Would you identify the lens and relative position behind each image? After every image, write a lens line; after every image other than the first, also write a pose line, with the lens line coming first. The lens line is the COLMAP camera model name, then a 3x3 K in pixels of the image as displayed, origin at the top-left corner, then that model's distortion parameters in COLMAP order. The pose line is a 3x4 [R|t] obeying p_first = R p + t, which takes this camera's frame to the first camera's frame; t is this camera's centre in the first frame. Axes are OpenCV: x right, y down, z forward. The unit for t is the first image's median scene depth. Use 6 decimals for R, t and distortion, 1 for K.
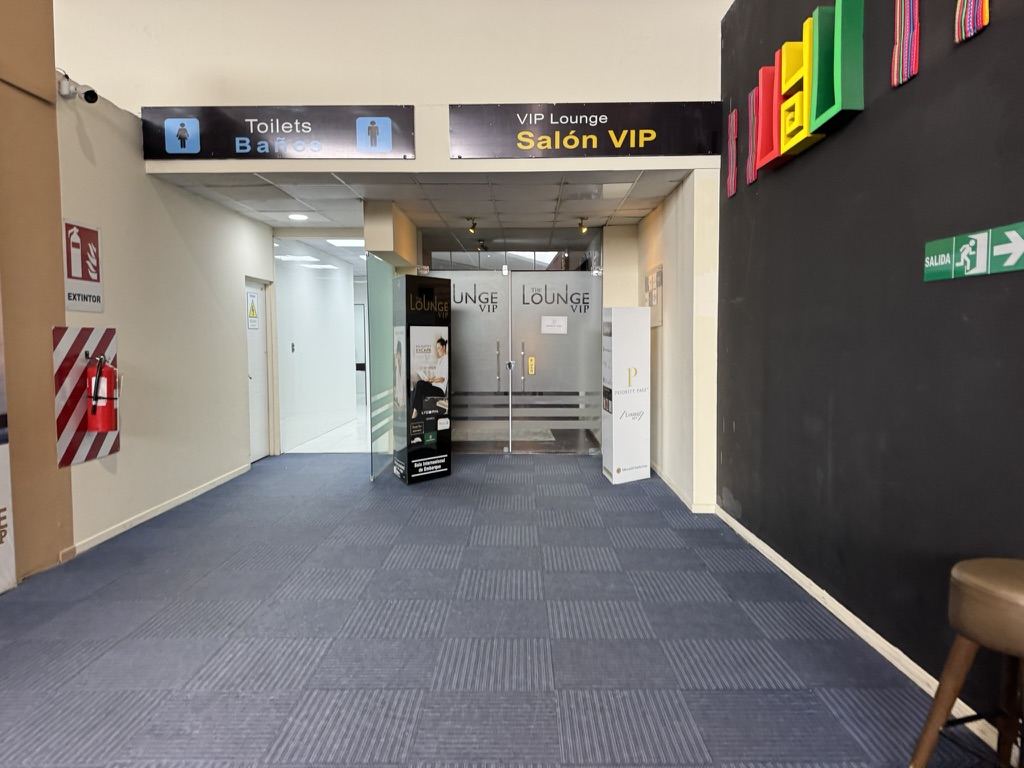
lens RADIAL K [[725.8, 0, 510.1], [0, 725.8, 364.7], [0, 0, 1]] dist [0.114891, -0.166093]
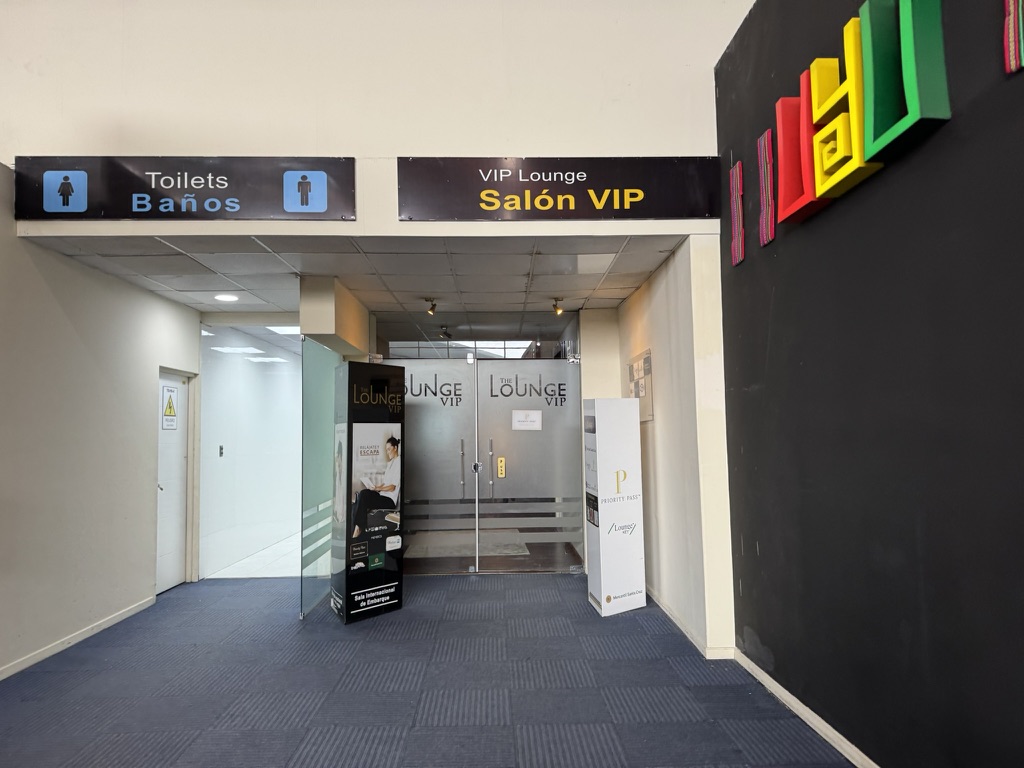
lens RADIAL K [[725.8, 0, 510.1], [0, 725.8, 364.7], [0, 0, 1]] dist [0.114891, -0.166093]
pose [[0.999191, -0.005556, 0.039830, 0.008222], [0.010782, 0.991160, -0.132237, -0.007263], [-0.038744, 0.132559, 0.990418, 0.164511]]
